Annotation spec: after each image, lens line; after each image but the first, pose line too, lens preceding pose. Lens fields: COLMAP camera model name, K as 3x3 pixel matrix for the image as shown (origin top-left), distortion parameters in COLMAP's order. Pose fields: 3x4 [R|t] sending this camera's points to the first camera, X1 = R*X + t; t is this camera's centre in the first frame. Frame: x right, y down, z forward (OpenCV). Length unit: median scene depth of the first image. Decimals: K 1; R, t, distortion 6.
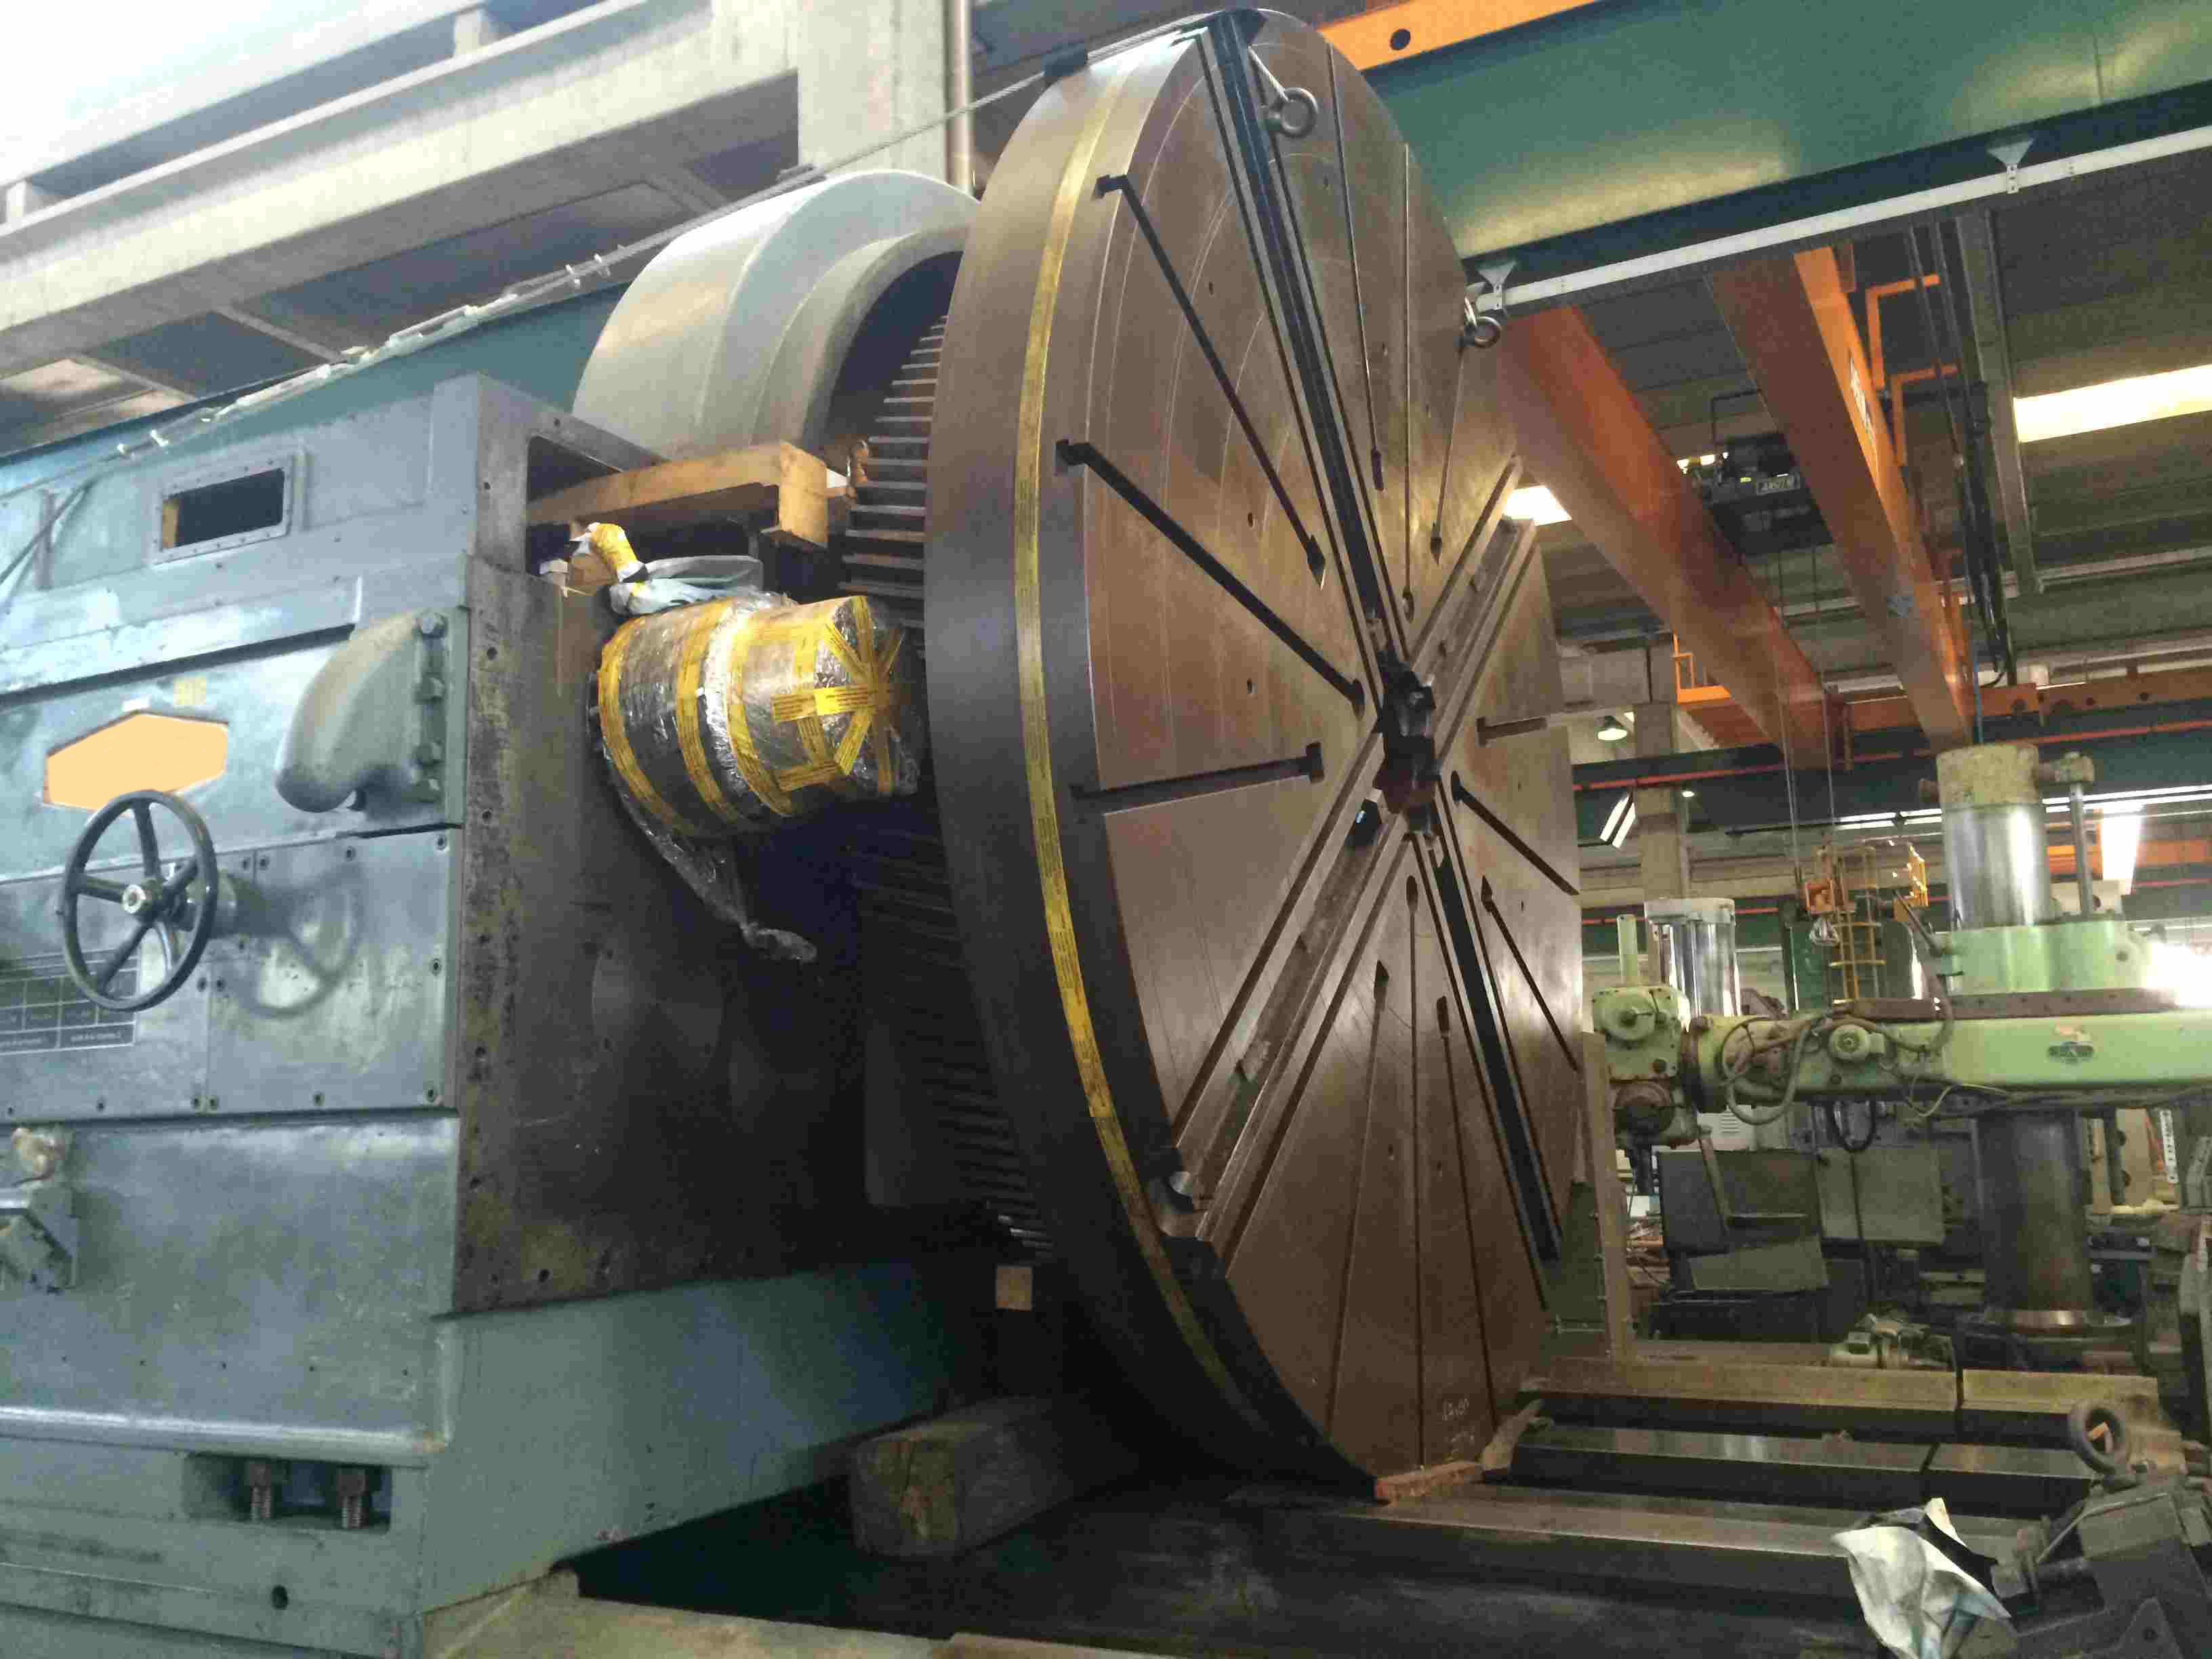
lens RADIAL K [[1949.5, 0, 1105.2], [0, 1949.5, 781.0], [0, 0, 1]] dist [0.014799, 0.002594]
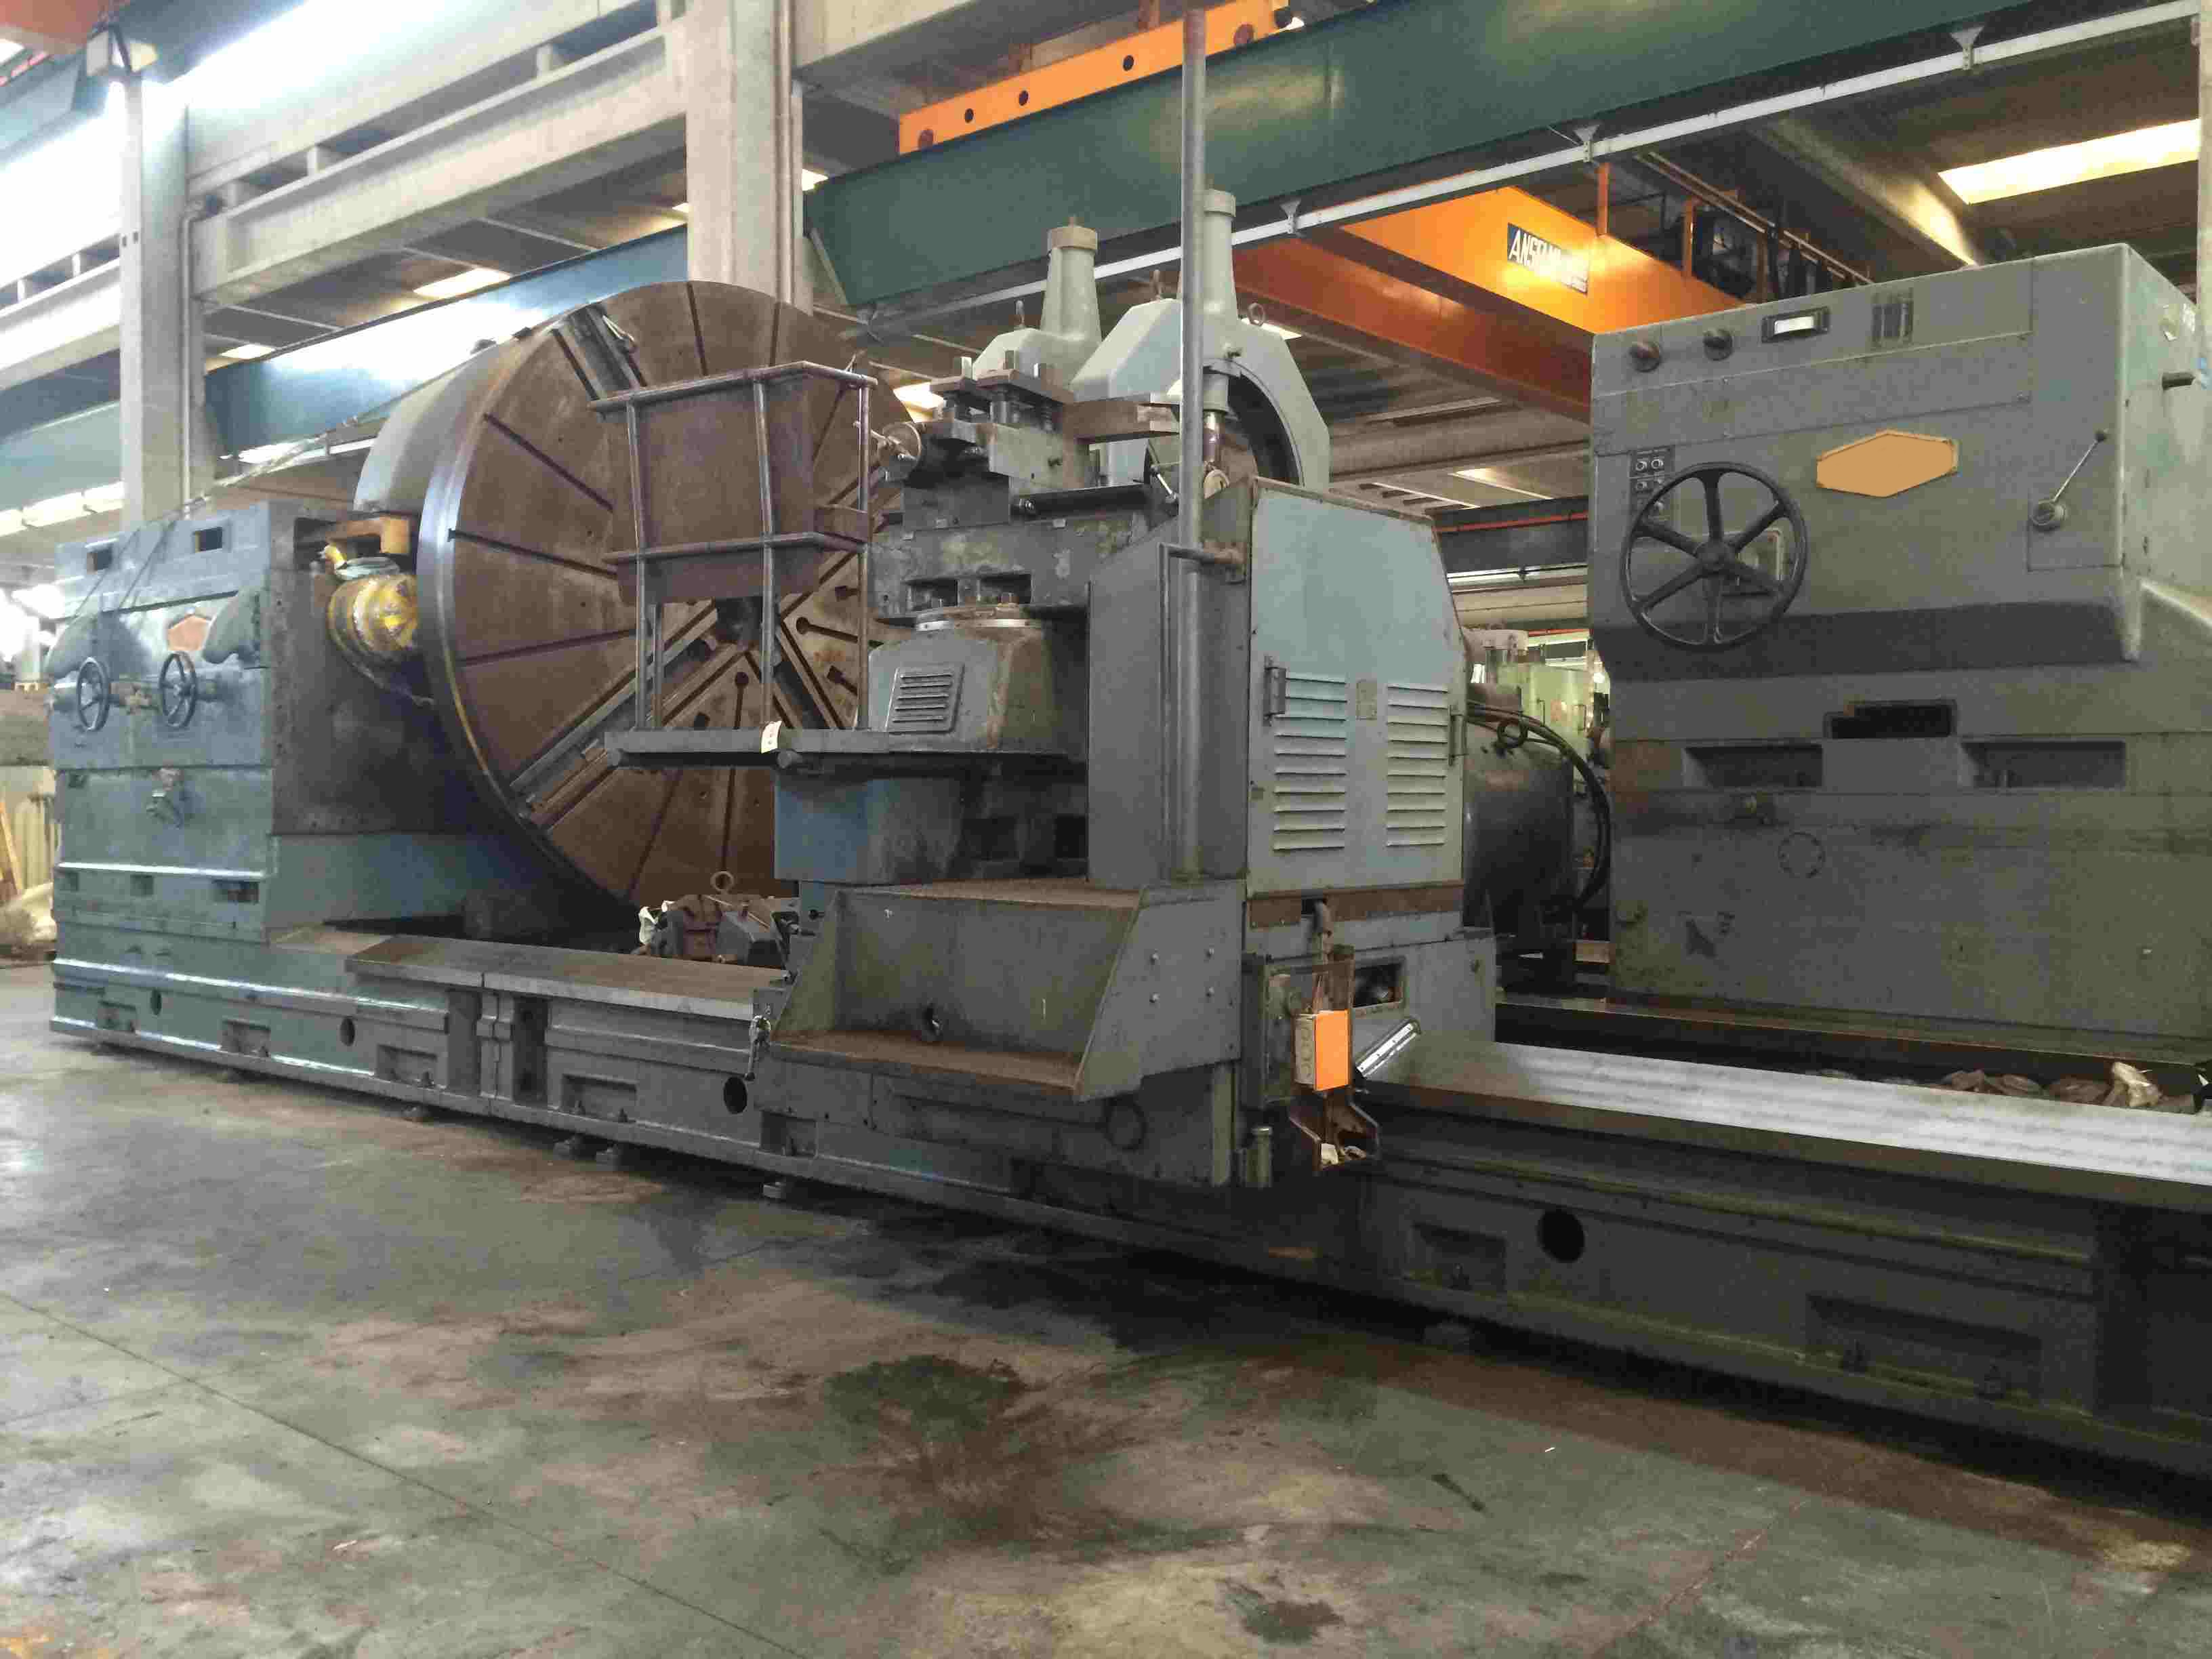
lens RADIAL K [[1904.1, 0, 1106.0], [0, 1904.1, 829.5], [0, 0, 1]] dist [-0.005482, -0.003775]
pose [[0.975476, 0.032632, -0.217672, 1.348446], [0.010570, 0.980863, 0.194410, -0.248417], [0.219850, -0.191943, 0.956464, -1.306809]]
